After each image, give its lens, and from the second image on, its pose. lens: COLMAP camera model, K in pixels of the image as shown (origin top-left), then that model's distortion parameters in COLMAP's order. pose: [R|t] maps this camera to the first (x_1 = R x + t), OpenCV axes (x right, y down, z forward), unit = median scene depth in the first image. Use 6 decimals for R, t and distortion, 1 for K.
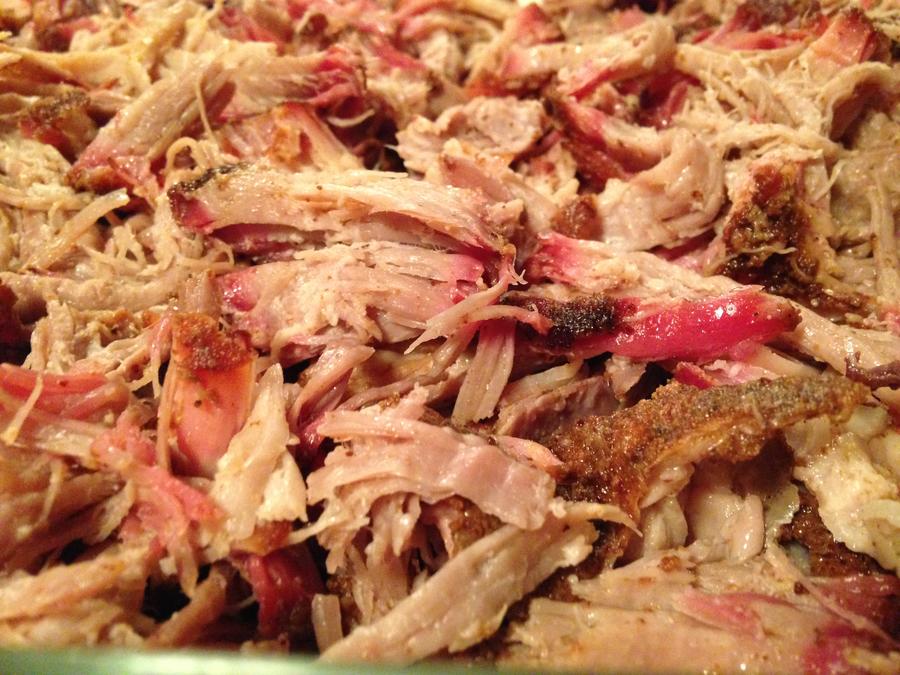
lens RADIAL K [[854.8, 0, 447.2], [0, 854.8, 327.6], [0, 0, 1]] dist [0.218418, -0.429001]
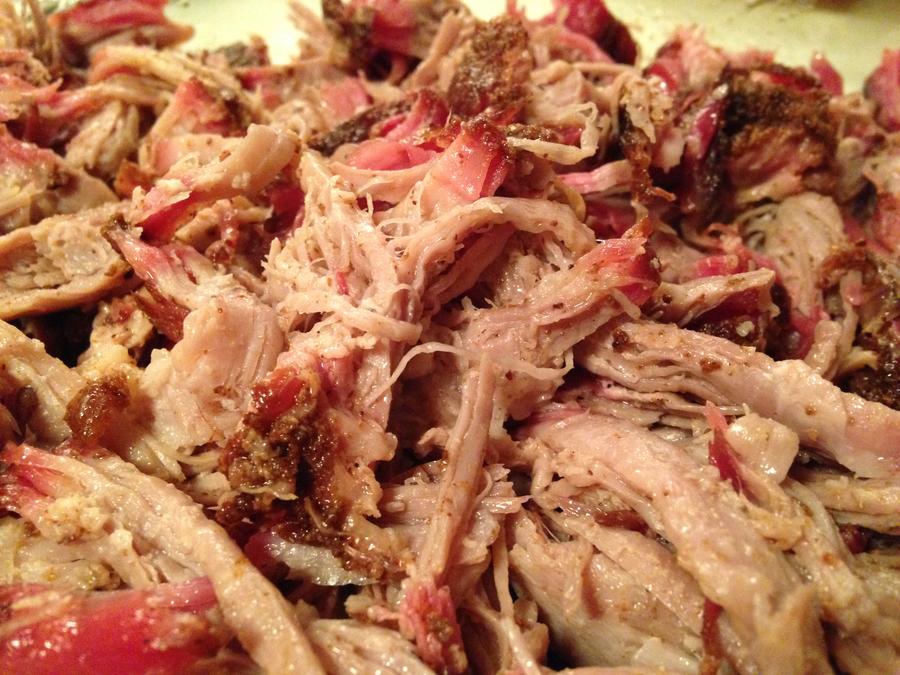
lens RADIAL K [[852.0, 0, 450.0], [0, 852.0, 337.5], [0, 0, 1]] dist [0.220903, -0.542062]
pose [[0.999827, -0.005714, -0.017673, 0.502039], [0.006287, 0.999452, 0.032490, -0.225586], [0.017477, -0.032596, 0.999316, 0.286299]]
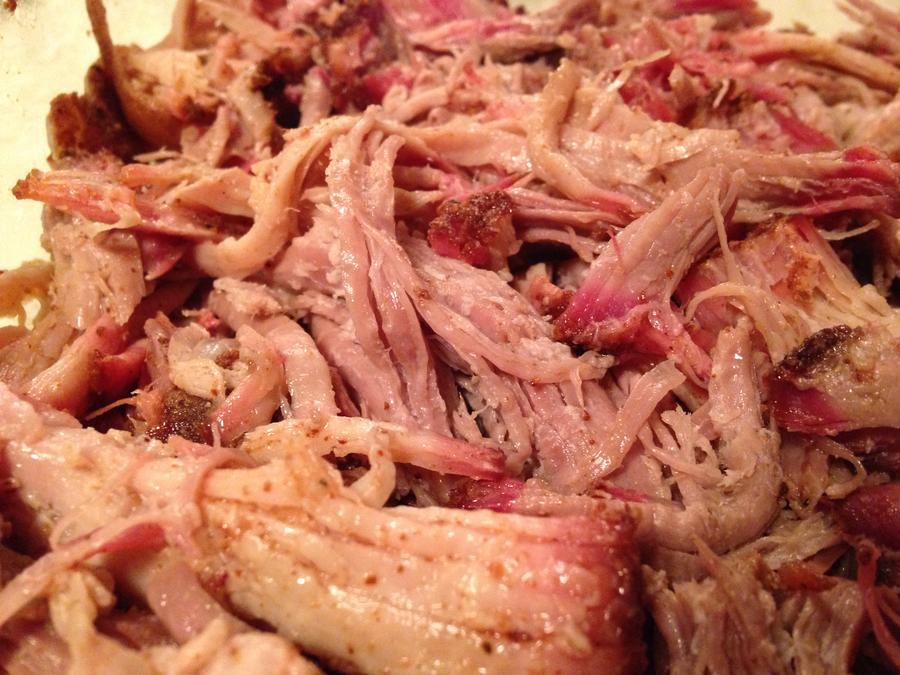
lens RADIAL K [[852.0, 0, 450.0], [0, 852.0, 337.5], [0, 0, 1]] dist [0.220903, -0.542062]
pose [[0.997812, 0.012991, 0.064828, -0.622461], [-0.016178, 0.998674, 0.048880, -0.215648], [-0.064107, -0.049822, 0.996699, 0.285676]]
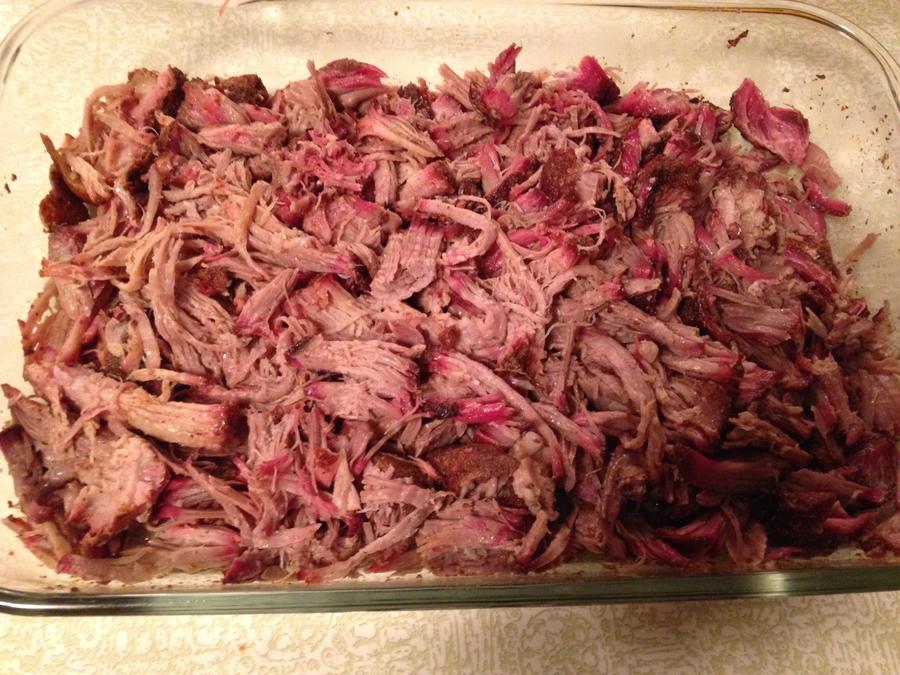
lens RADIAL K [[854.8, 0, 447.2], [0, 854.8, 327.6], [0, 0, 1]] dist [0.218418, -0.429001]
pose [[0.997473, -0.032949, 0.062950, -0.005423], [0.000923, 0.891908, 0.452216, -1.325264], [-0.071046, -0.451015, 0.889684, -1.193674]]
